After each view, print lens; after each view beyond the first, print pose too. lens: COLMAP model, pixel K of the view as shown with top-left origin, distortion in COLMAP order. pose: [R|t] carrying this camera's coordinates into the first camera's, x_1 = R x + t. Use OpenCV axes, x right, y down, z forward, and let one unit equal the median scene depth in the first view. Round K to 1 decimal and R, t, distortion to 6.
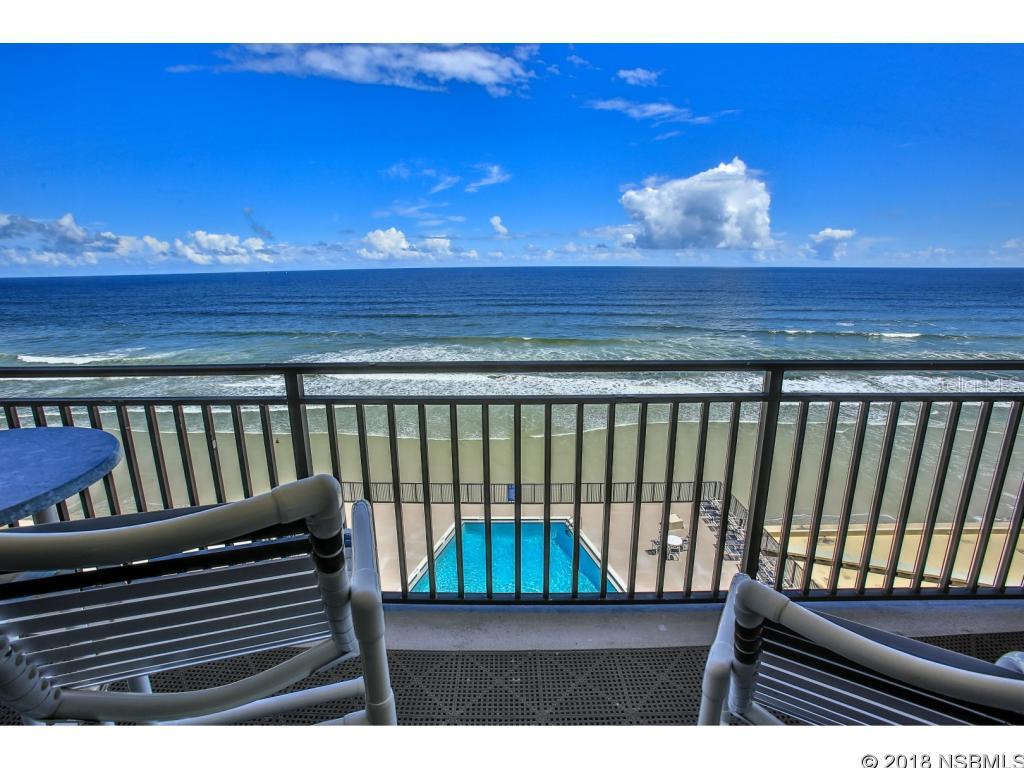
lens RADIAL K [[1031.6, 0, 511.8], [0, 1031.6, 388.8], [0, 0, 1]] dist [0.036353, 0.000000]
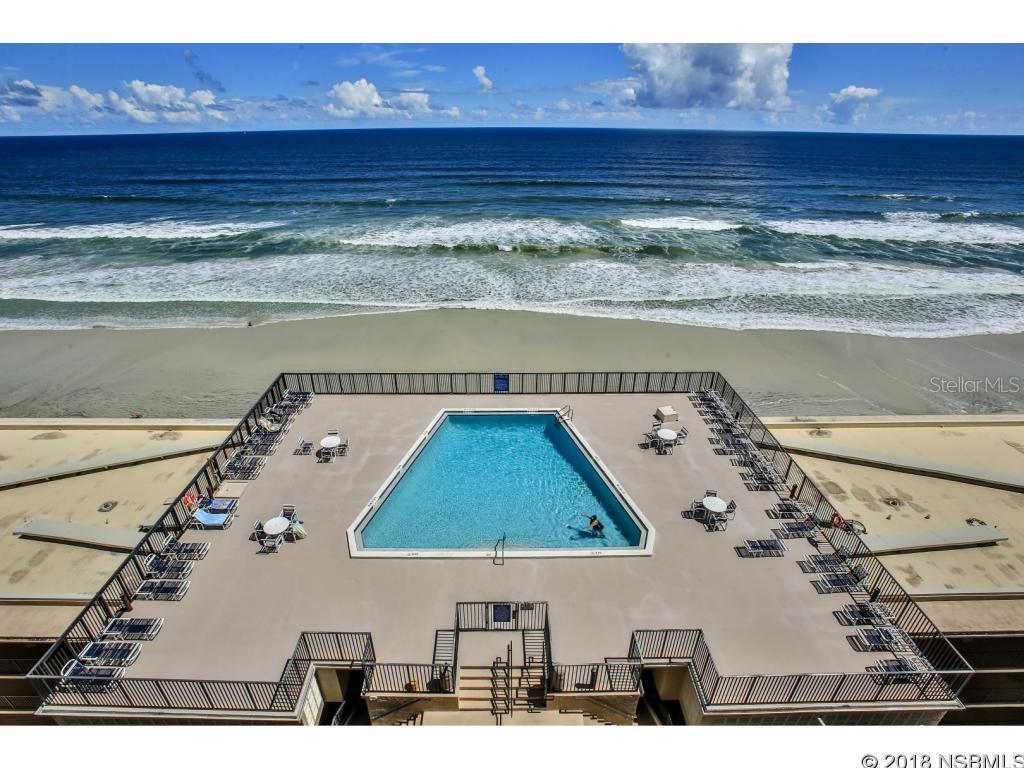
lens RADIAL K [[498.6, 0, 507.8], [0, 498.6, 369.3], [0, 0, 1]] dist [-0.025068, 0.009615]
pose [[0.999589, -0.003925, 0.028396, -0.004323], [-0.004007, 0.961723, 0.273995, -0.034119], [-0.028385, -0.273996, 0.961312, 0.528512]]
